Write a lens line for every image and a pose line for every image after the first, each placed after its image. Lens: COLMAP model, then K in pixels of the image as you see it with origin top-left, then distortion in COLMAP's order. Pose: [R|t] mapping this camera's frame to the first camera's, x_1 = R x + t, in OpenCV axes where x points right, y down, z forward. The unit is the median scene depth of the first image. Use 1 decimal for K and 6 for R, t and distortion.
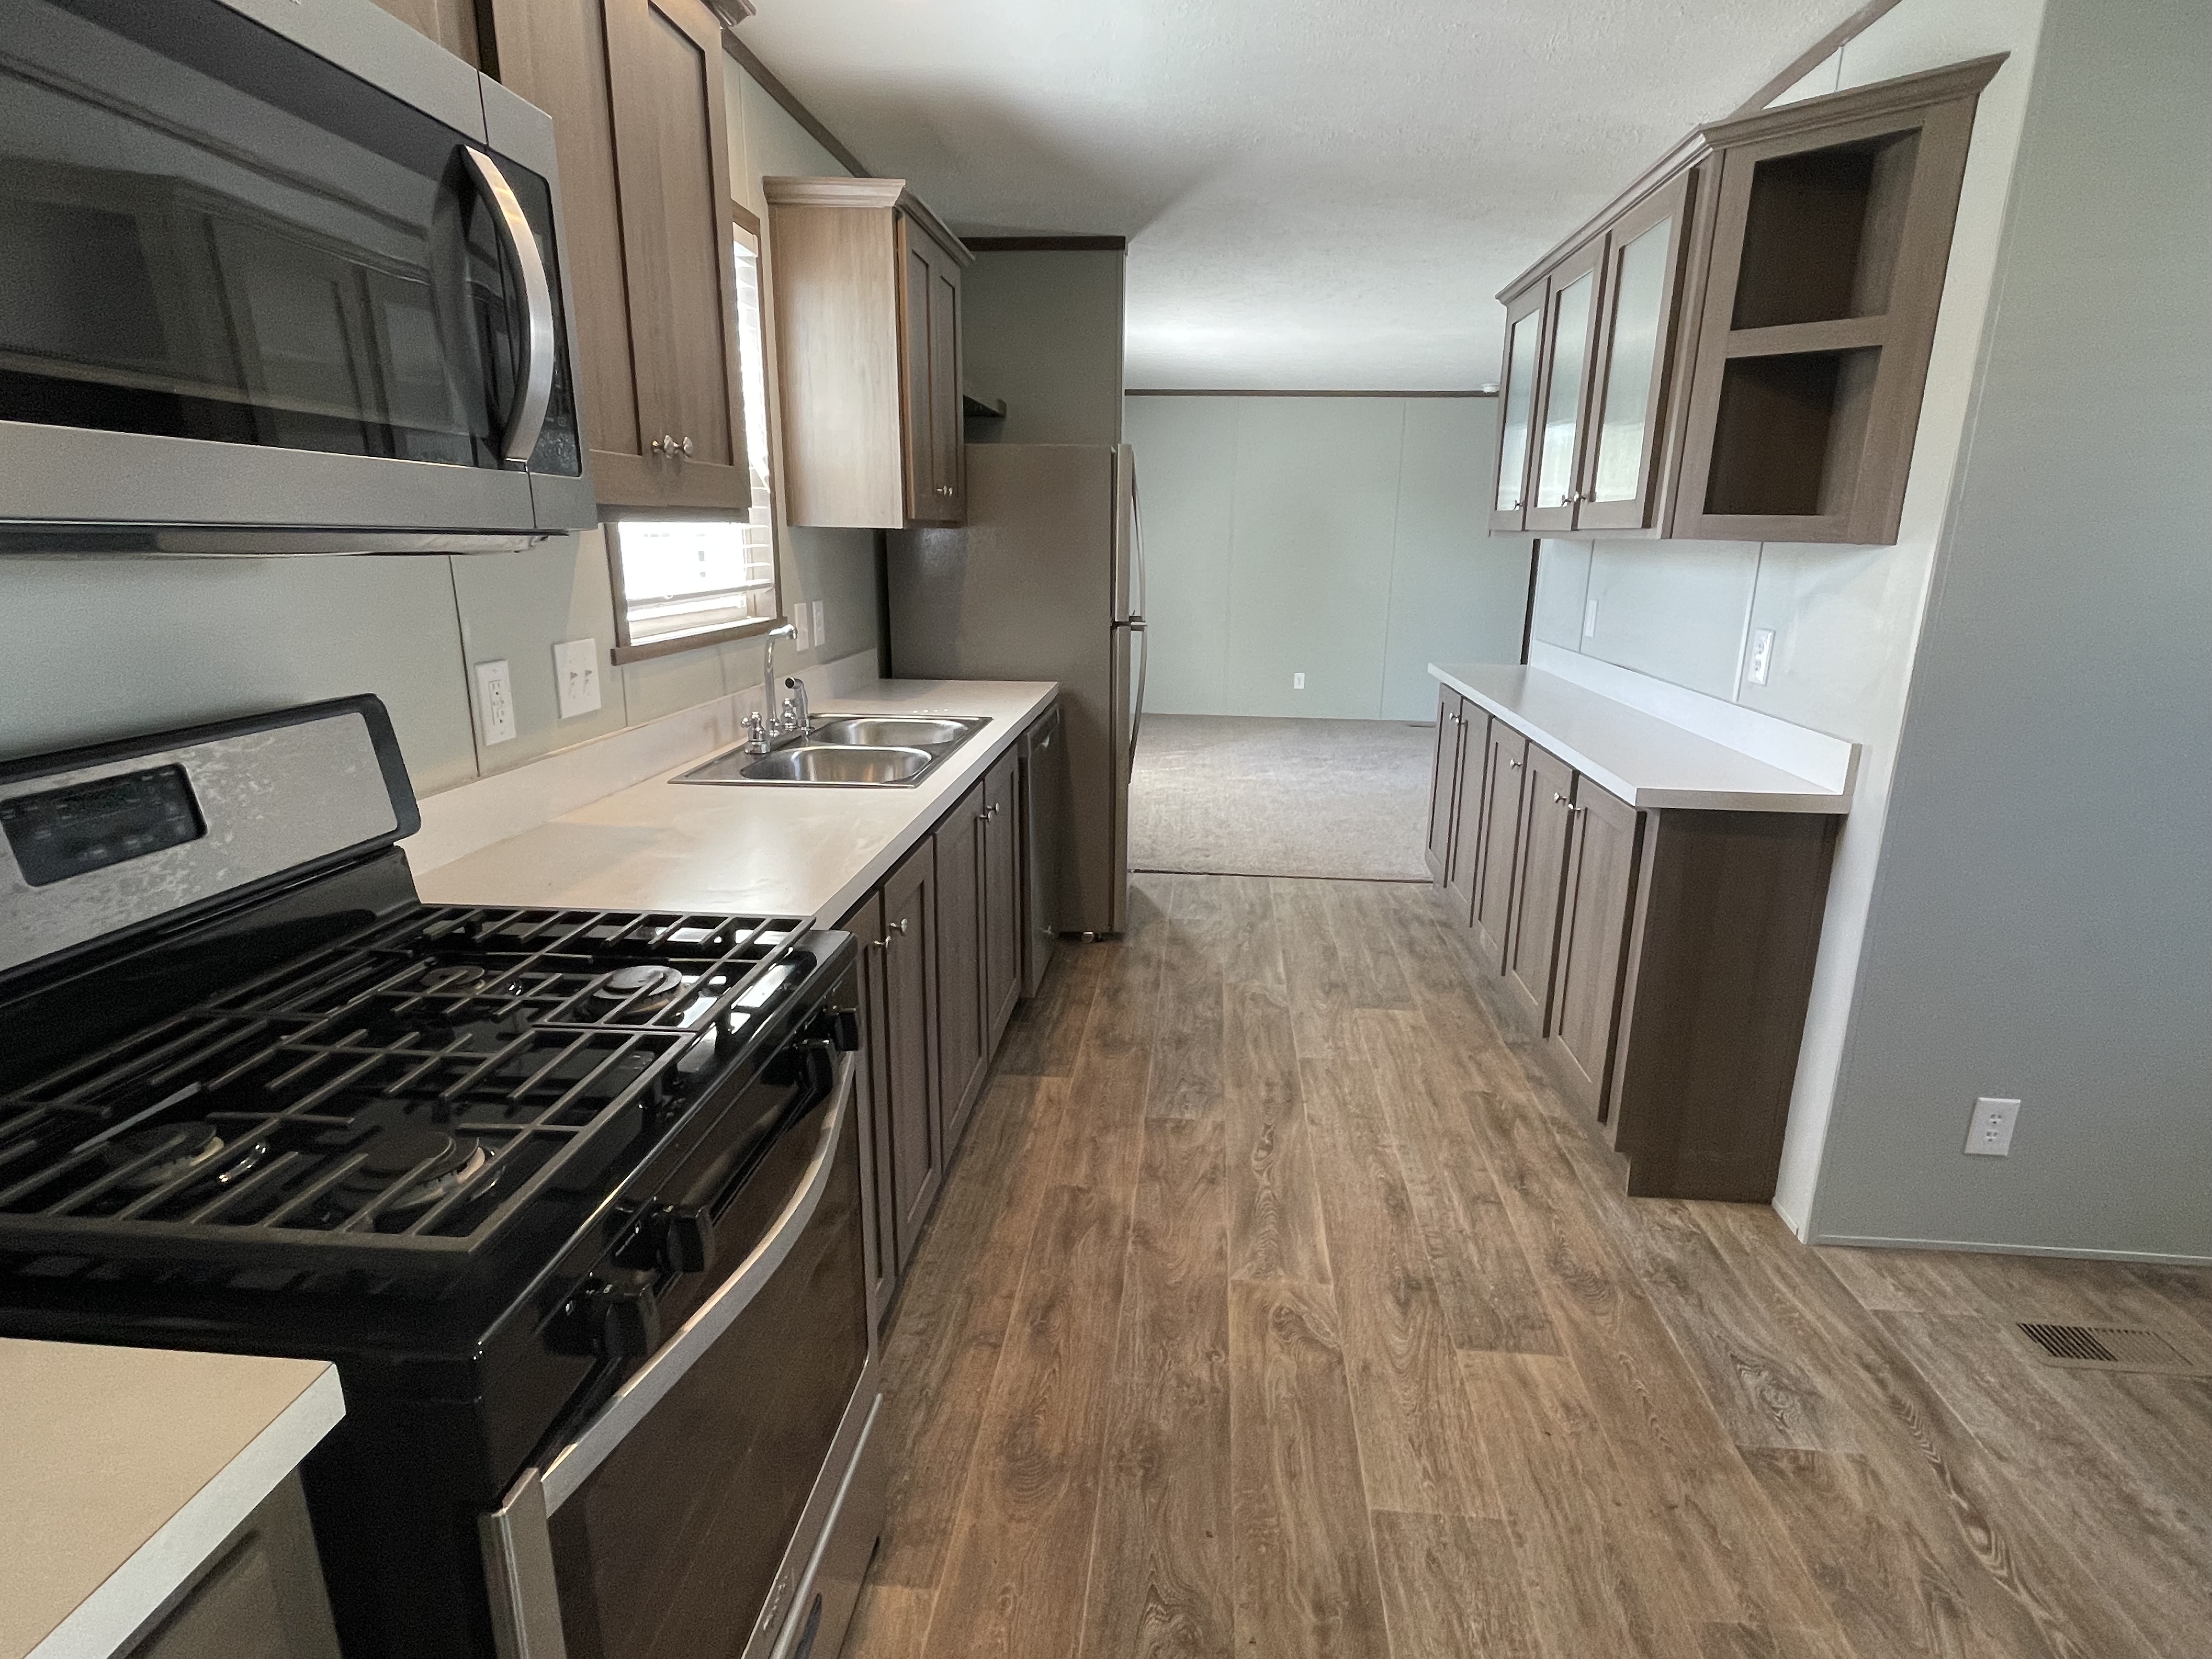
lens RADIAL K [[1133.0, 0, 1106.0], [0, 1133.0, 829.5], [0, 0, 1]] dist [0.000030, -0.000055]
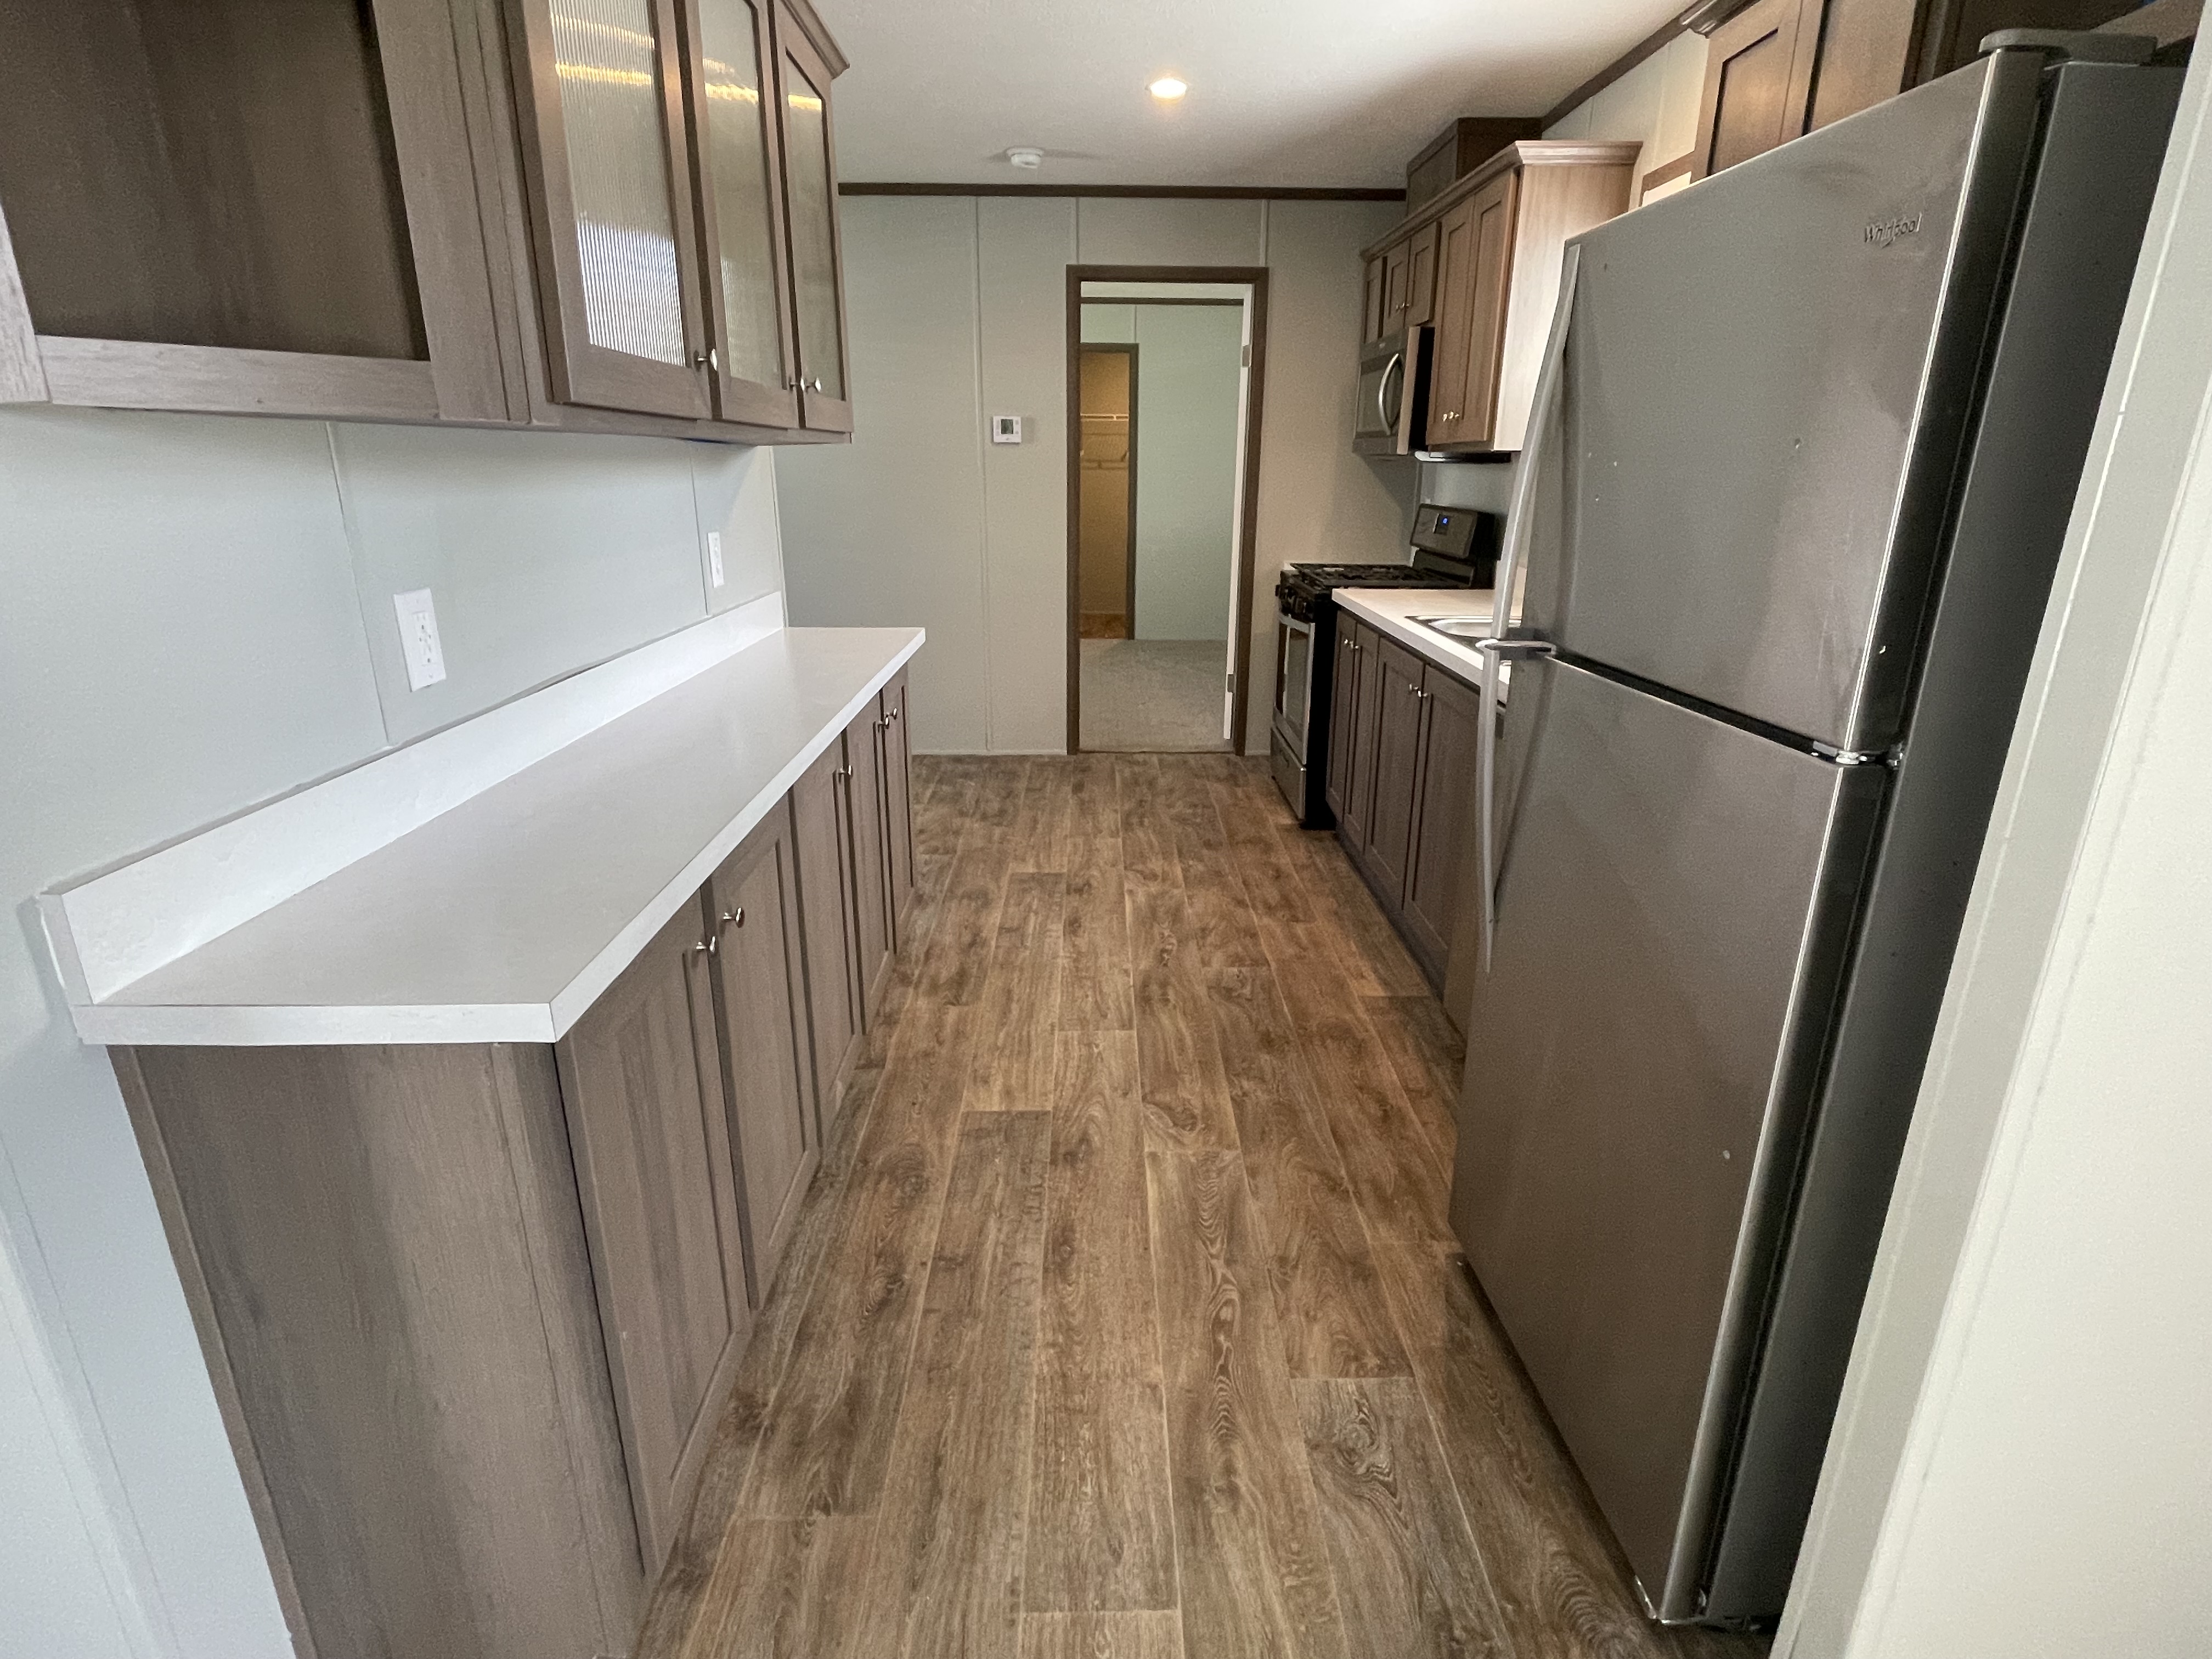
lens RADIAL K [[1133.0, 0, 1106.0], [0, 1133.0, 829.5], [0, 0, 1]] dist [0.000030, -0.000055]
pose [[-0.994367, 0.015744, -0.104814, 0.344632], [-0.043486, 0.841236, 0.538917, -0.512673], [0.096658, 0.540440, -0.835812, 2.019626]]
